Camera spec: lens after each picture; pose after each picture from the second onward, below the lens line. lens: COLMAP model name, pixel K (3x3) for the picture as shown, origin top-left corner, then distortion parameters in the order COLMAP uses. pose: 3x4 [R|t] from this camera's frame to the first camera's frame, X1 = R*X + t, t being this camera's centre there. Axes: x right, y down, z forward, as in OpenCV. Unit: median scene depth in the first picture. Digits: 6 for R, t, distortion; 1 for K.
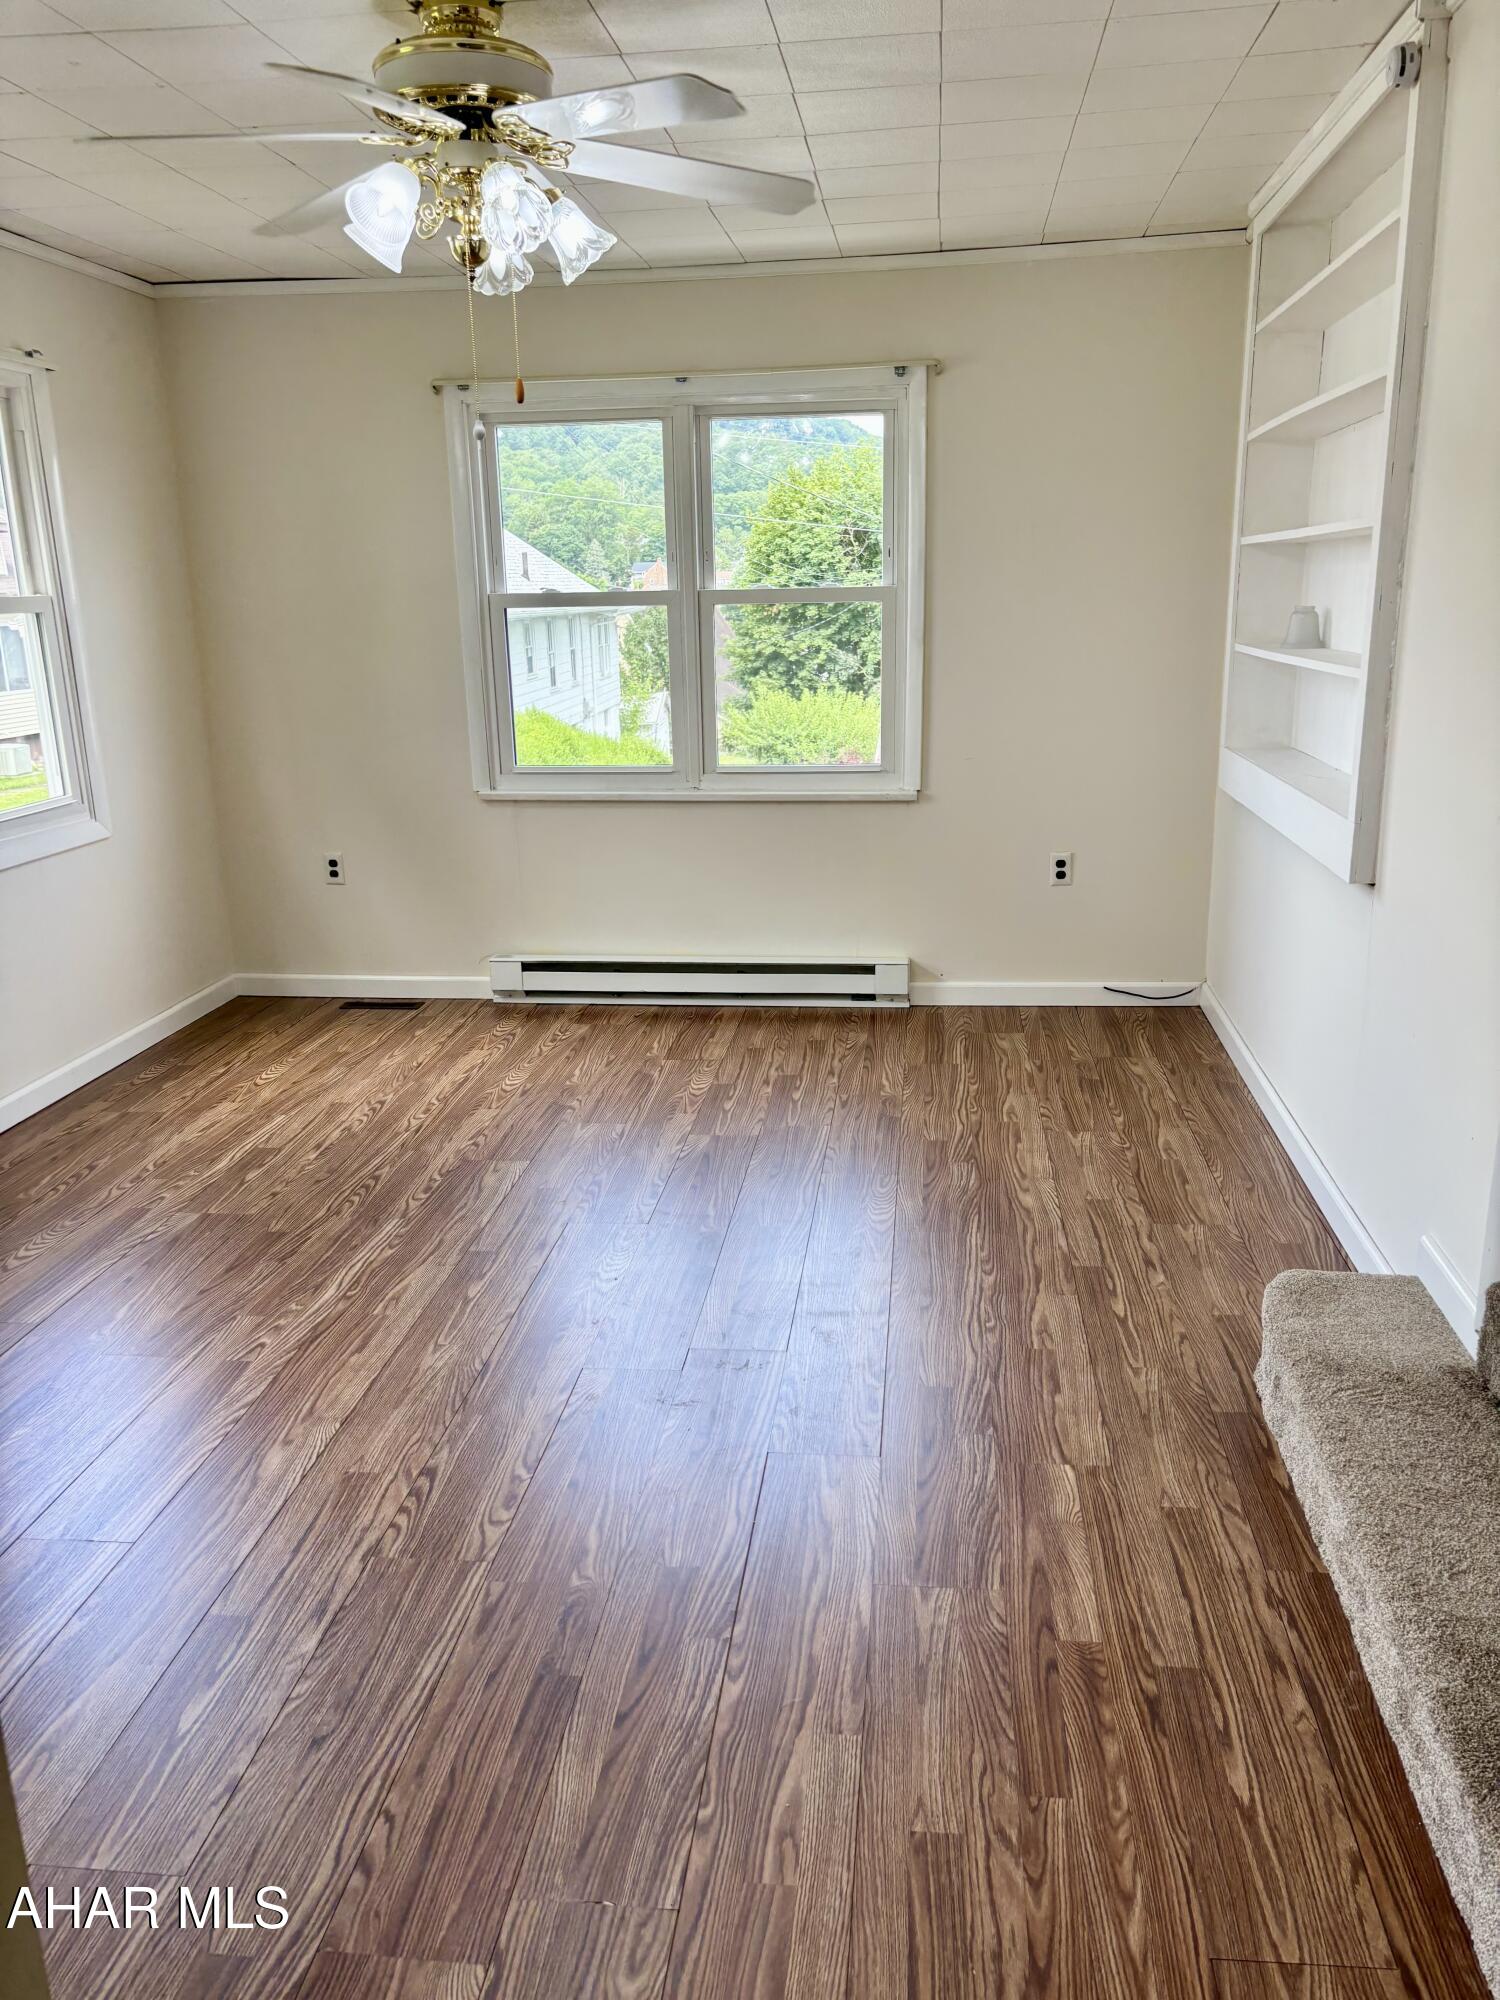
lens RADIAL K [[1540.3, 0, 745.9], [0, 1540.3, 946.1], [0, 0, 1]] dist [-0.001499, 0.278800]
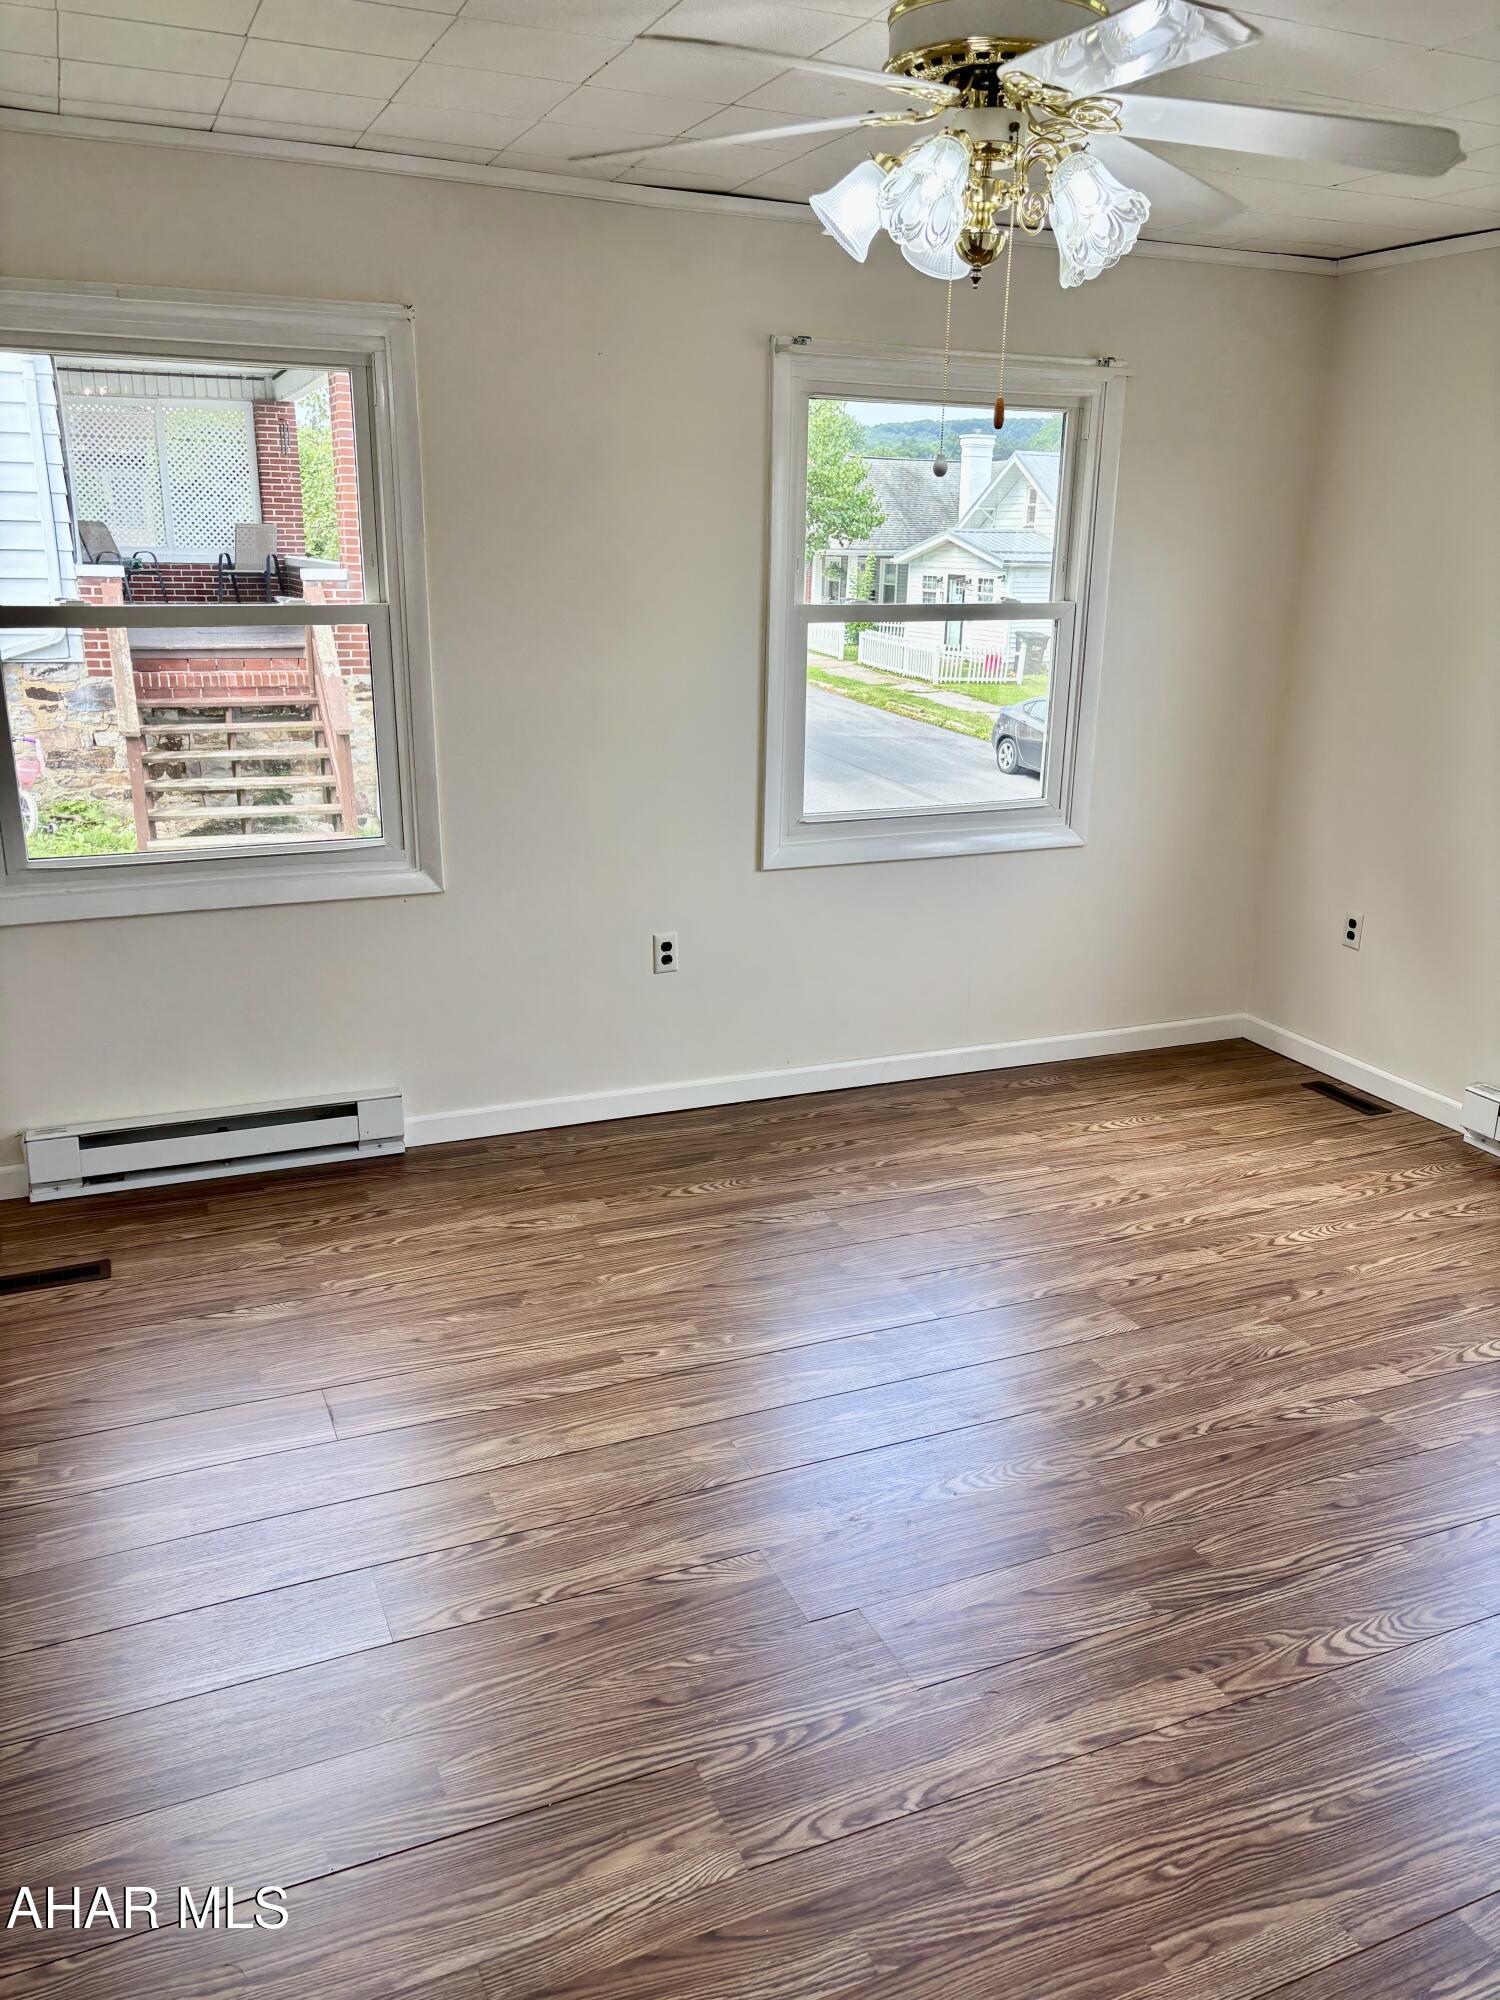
lens RADIAL K [[1501.6, 0, 751.9], [0, 1501.6, 1005.6], [0, 0, 1]] dist [0.150738, -0.343916]
pose [[0.513485, 0.284416, -0.809593, 0.302865], [-0.227595, 0.954823, 0.191085, -0.111303], [0.827365, 0.086140, 0.555019, 0.296368]]
